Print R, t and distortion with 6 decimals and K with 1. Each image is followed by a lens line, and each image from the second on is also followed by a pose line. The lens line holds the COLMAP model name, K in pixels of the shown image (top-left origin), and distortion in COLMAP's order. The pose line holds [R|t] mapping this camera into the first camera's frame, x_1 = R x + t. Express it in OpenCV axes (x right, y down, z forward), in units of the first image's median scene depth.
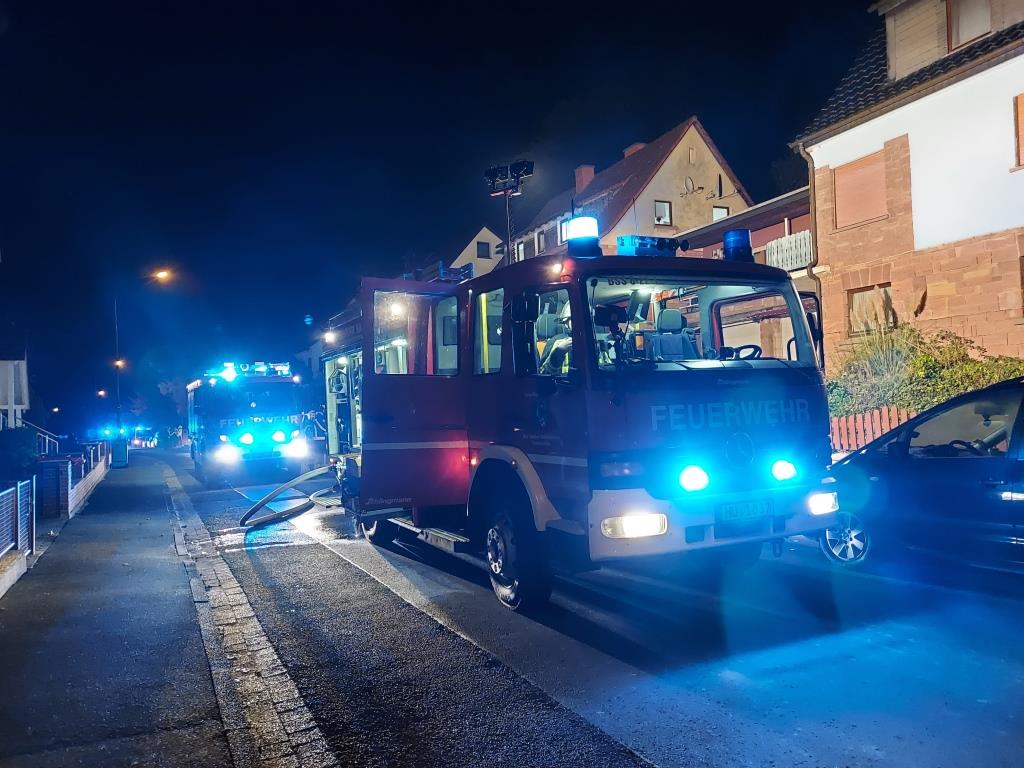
lens RADIAL K [[731.2, 0, 509.8], [0, 731.2, 384.2], [0, 0, 1]] dist [0.032260, 0.003423]
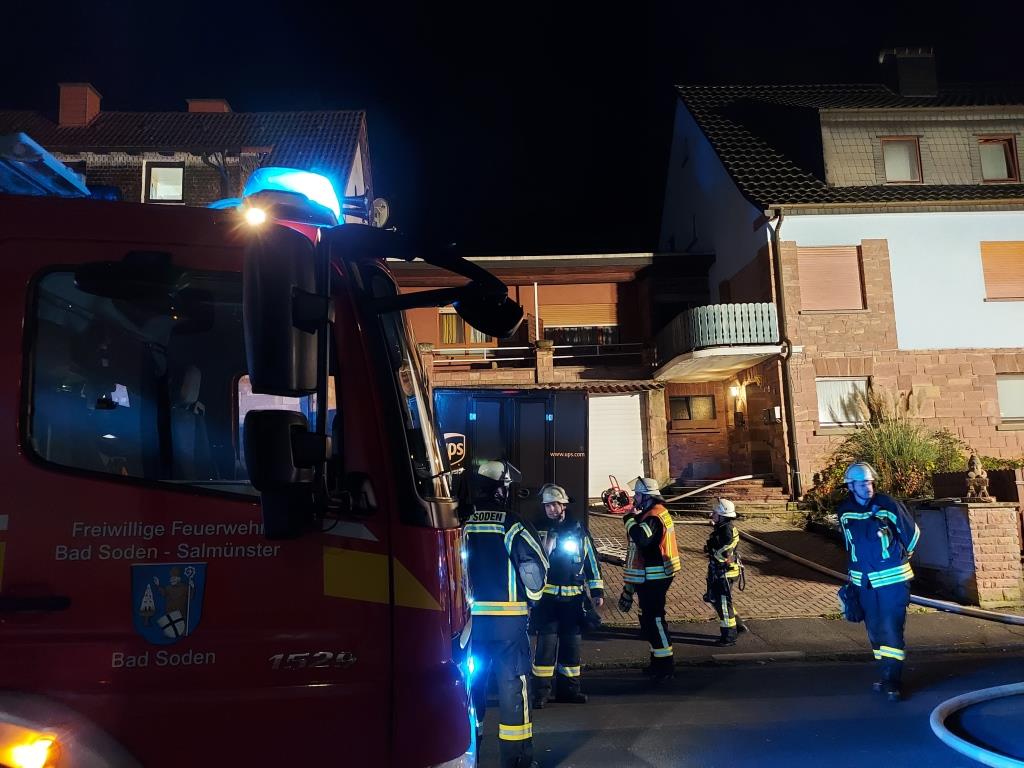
lens RADIAL K [[731.2, 0, 511.4], [0, 731.2, 389.5], [0, 0, 1]] dist [0.032260, 0.003423]
pose [[0.382256, 0.159865, 0.910123, -0.577758], [-0.015847, 0.985910, -0.166522, 0.052349], [-0.923921, 0.049231, 0.379403, 1.101092]]
